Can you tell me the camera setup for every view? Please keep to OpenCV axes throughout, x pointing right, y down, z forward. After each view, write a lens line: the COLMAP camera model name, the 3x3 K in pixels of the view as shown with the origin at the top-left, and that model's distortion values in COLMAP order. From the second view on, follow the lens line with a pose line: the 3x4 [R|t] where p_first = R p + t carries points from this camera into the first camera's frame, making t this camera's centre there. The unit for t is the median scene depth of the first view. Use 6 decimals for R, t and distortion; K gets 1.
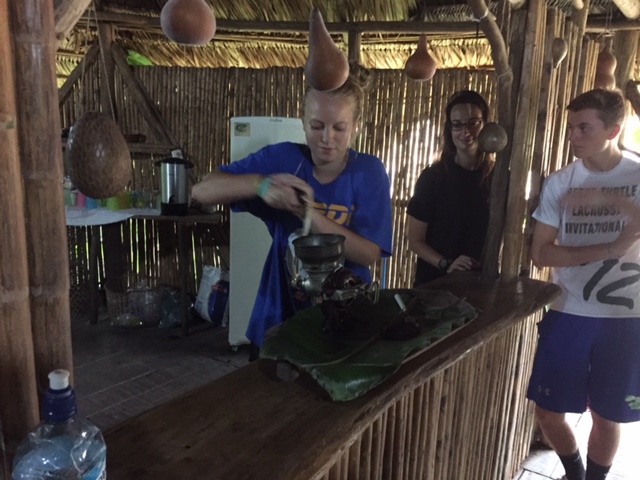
lens RADIAL K [[537.5, 0, 320.0], [0, 537.5, 240.0], [0, 0, 1]] dist [0.064811, -0.092878]
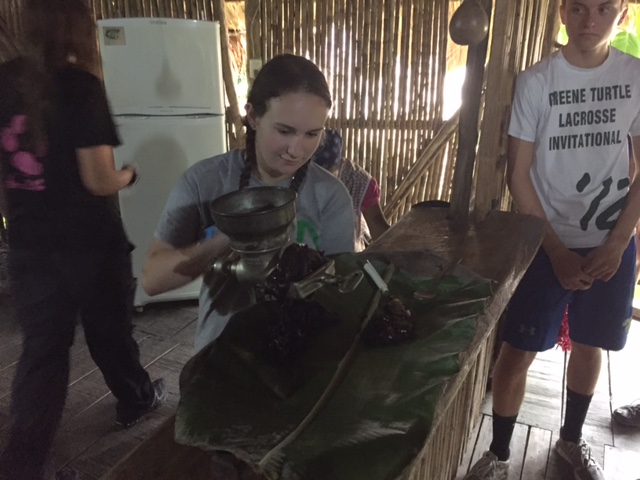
lens RADIAL K [[533.5, 0, 320.0], [0, 533.5, 240.0], [0, 0, 1]] dist [0.246193, -0.436501]
pose [[0.982428, -0.091046, 0.162930, -0.009836], [0.066893, 0.986717, 0.148035, -0.012286], [-0.174244, -0.134534, 0.975469, 0.132984]]
